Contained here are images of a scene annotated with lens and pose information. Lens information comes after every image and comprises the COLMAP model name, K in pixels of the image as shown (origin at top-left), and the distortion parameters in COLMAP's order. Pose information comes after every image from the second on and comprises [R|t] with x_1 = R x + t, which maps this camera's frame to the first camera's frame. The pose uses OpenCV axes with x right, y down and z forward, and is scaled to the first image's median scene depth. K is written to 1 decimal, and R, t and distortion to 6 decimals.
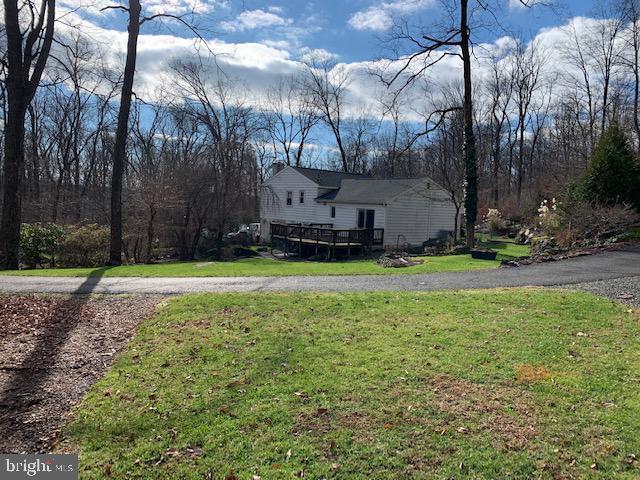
lens RADIAL K [[477.8, 0, 320.0], [0, 477.8, 240.0], [0, 0, 1]] dist [0.082233, -0.000502]
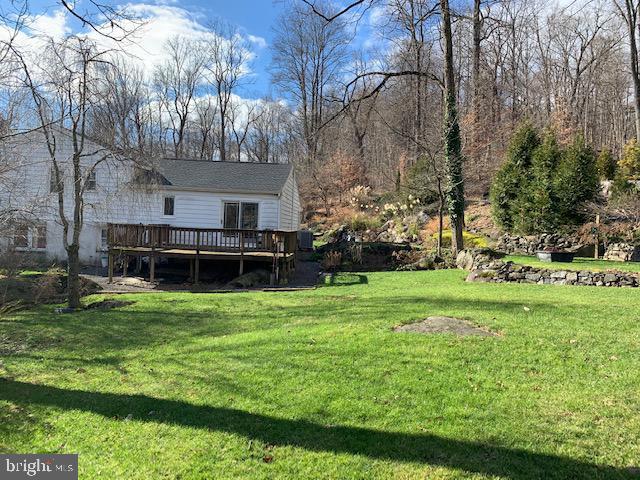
lens RADIAL K [[493.3, 0, 320.0], [0, 493.3, 240.0], [0, 0, 1]] dist [0.037499, -0.004794]
pose [[0.706769, -0.030885, 0.706770, -0.297437], [0.040458, 0.999176, 0.003205, -0.008015], [-0.706287, 0.026329, 0.707436, 0.402825]]
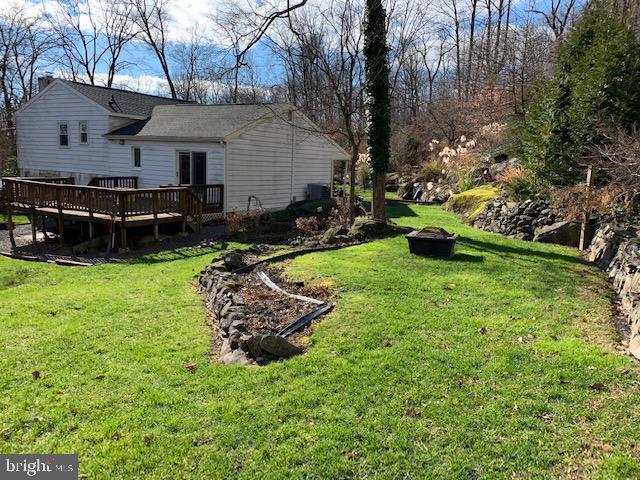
lens RADIAL K [[493.3, 0, 320.0], [0, 493.3, 240.0], [0, 0, 1]] dist [0.037499, -0.004794]
pose [[0.951814, -0.055090, 0.301687, 0.052684], [0.024534, 0.994259, 0.104153, -0.014408], [-0.305693, -0.091733, 0.947701, 0.336702]]
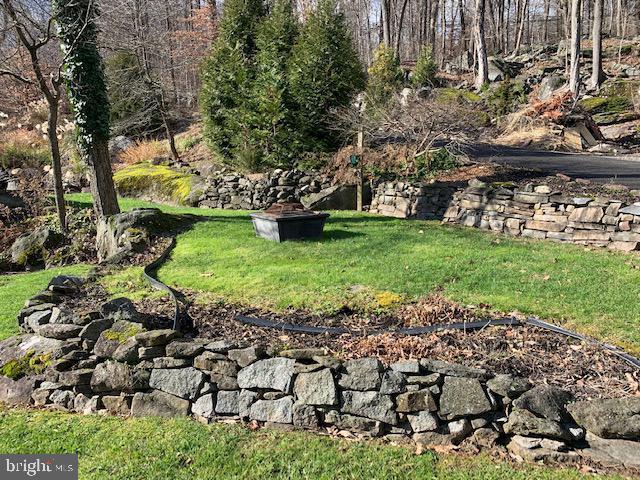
lens RADIAL K [[493.3, 0, 320.0], [0, 493.3, 240.0], [0, 0, 1]] dist [0.037499, -0.004794]
pose [[0.319928, -0.192875, 0.927602, 0.001534], [0.079774, 0.981066, 0.176478, -0.011841], [-0.944077, 0.017539, 0.329257, 0.497540]]
